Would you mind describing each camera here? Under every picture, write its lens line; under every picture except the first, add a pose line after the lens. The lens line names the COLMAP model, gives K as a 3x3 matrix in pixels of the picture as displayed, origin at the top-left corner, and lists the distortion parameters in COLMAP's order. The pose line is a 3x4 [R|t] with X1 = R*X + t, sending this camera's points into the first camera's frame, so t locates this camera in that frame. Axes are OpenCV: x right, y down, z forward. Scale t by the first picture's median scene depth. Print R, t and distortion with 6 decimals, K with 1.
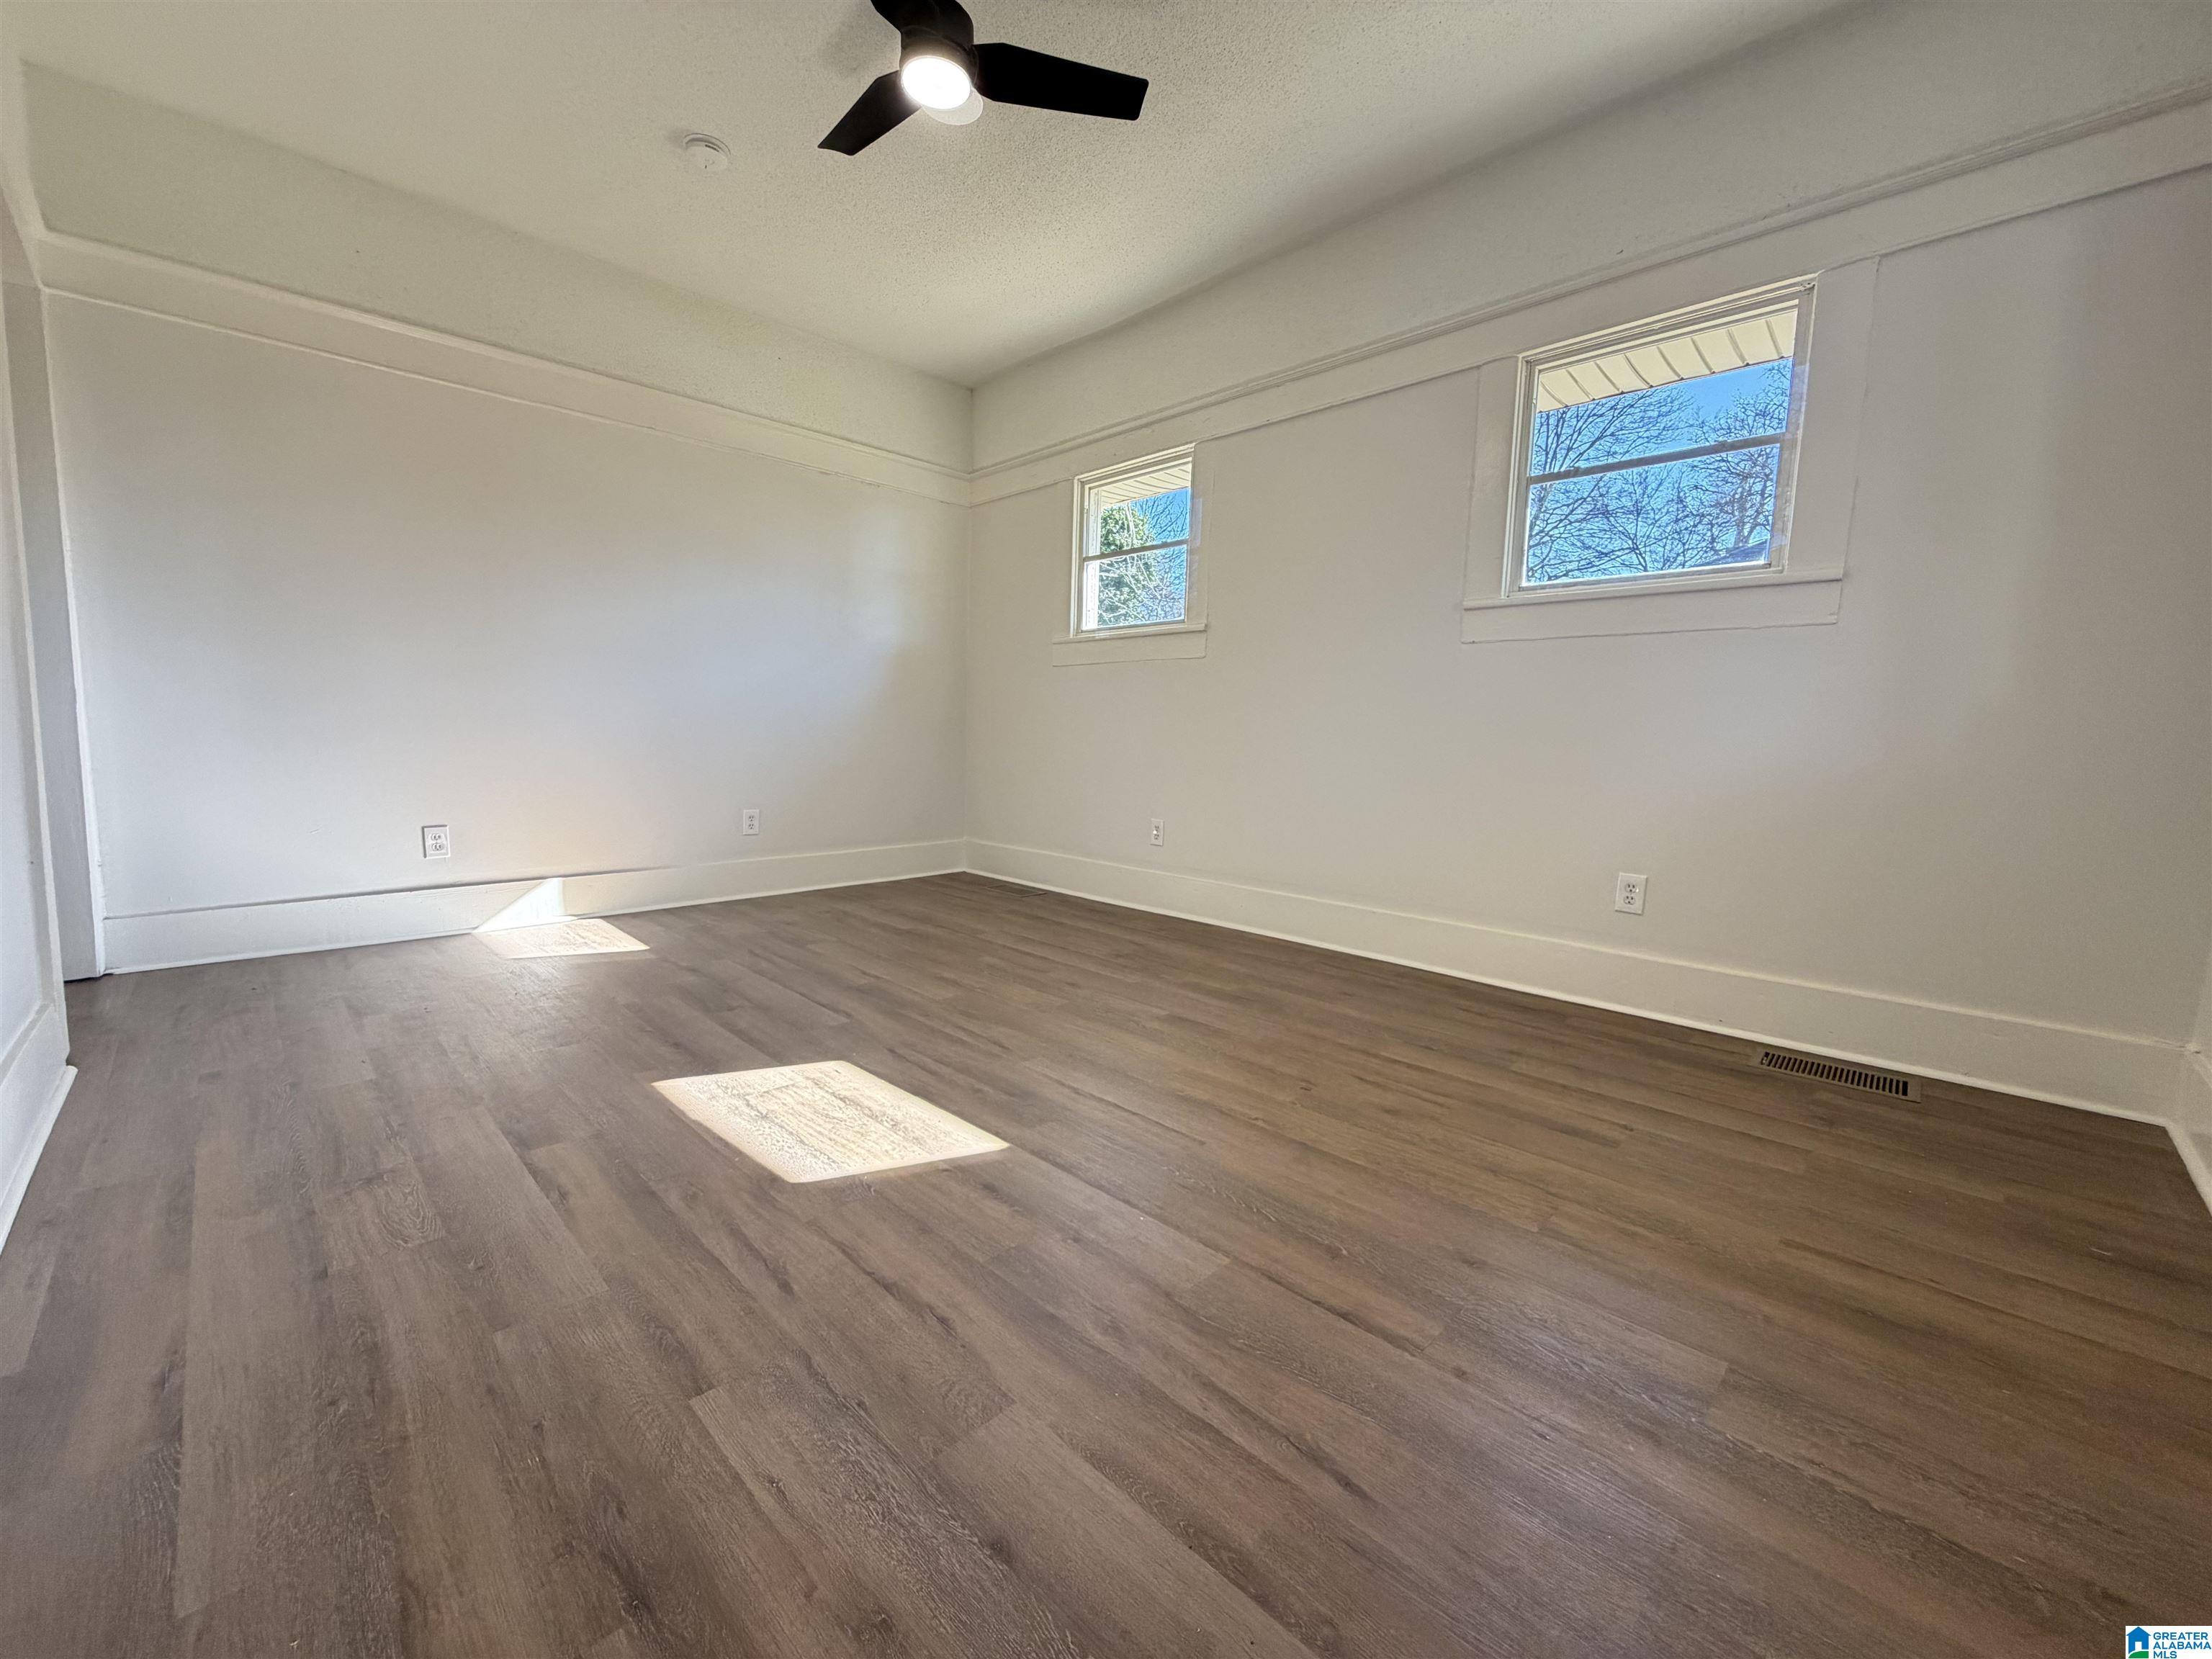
lens RADIAL K [[879.1, 0, 1098.5], [0, 879.1, 830.1], [0, 0, 1]] dist [-0.000131, 0.000302]
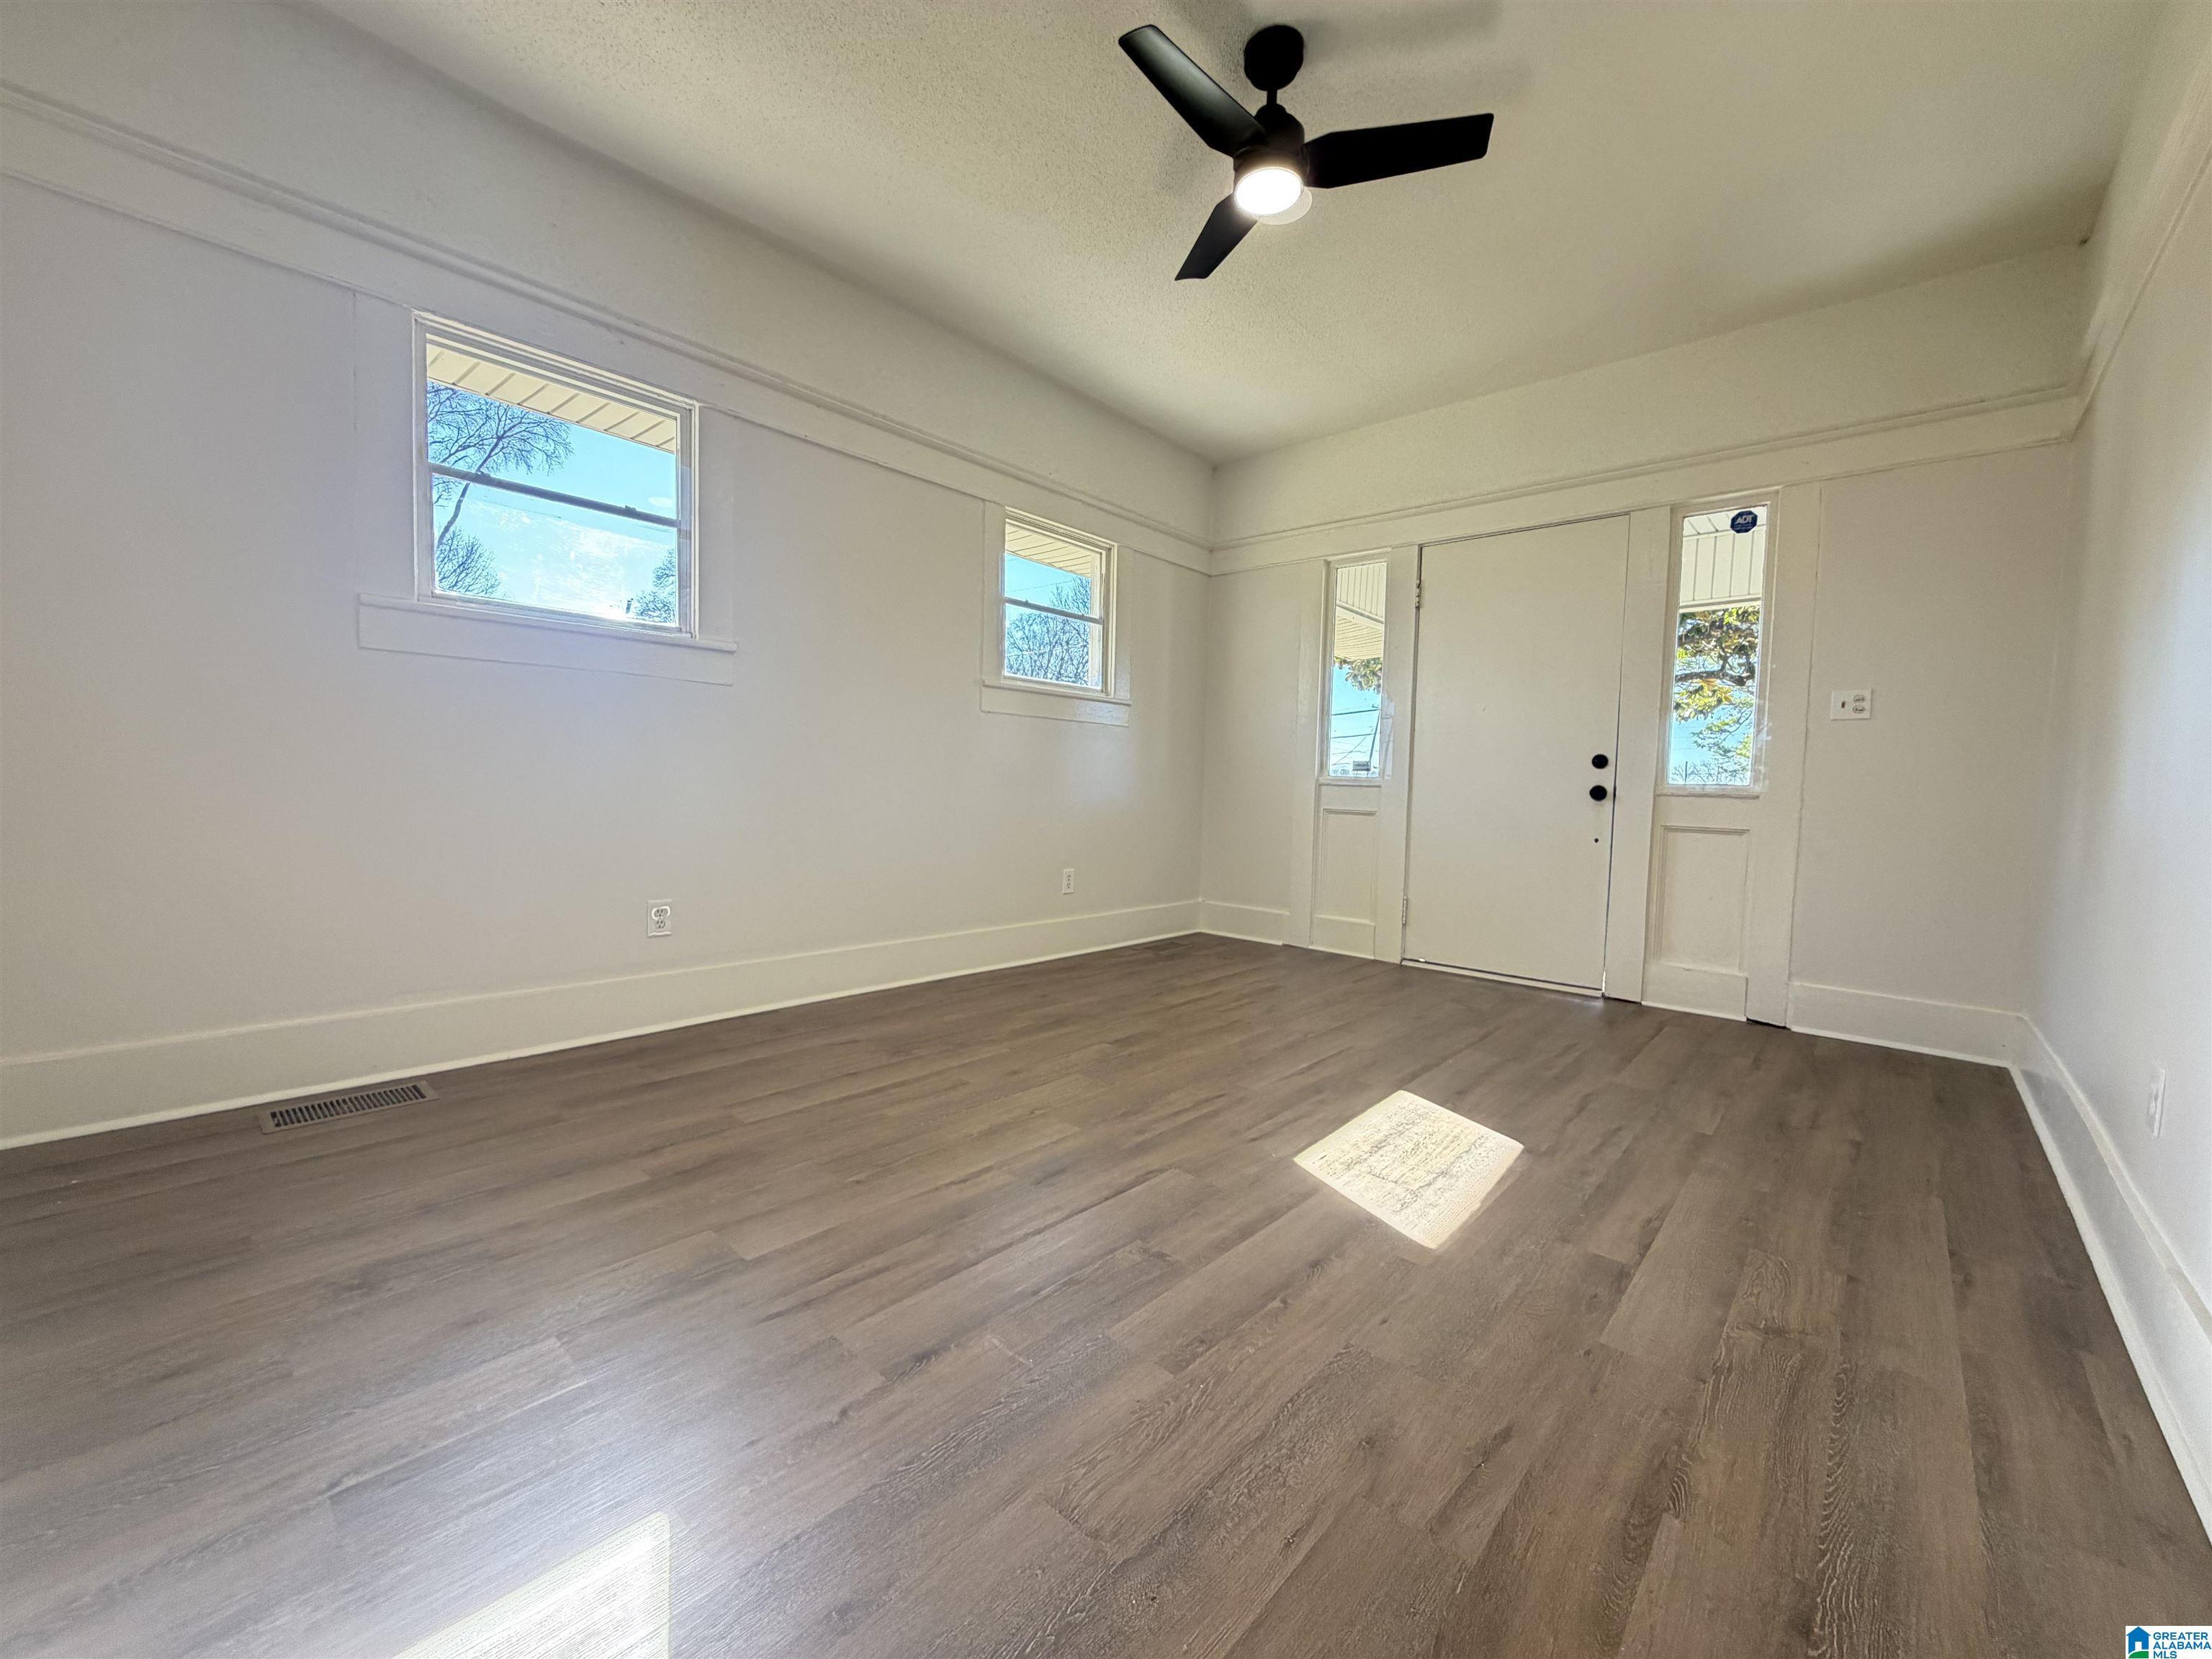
lens RADIAL K [[879.1, 0, 1098.5], [0, 879.1, 830.1], [0, 0, 1]] dist [-0.000131, 0.000302]
pose [[-0.048563, -0.082333, 0.995421, -1.279655], [0.076715, 0.993345, 0.085904, -0.200173], [-0.995870, 0.080536, -0.041924, 1.308032]]
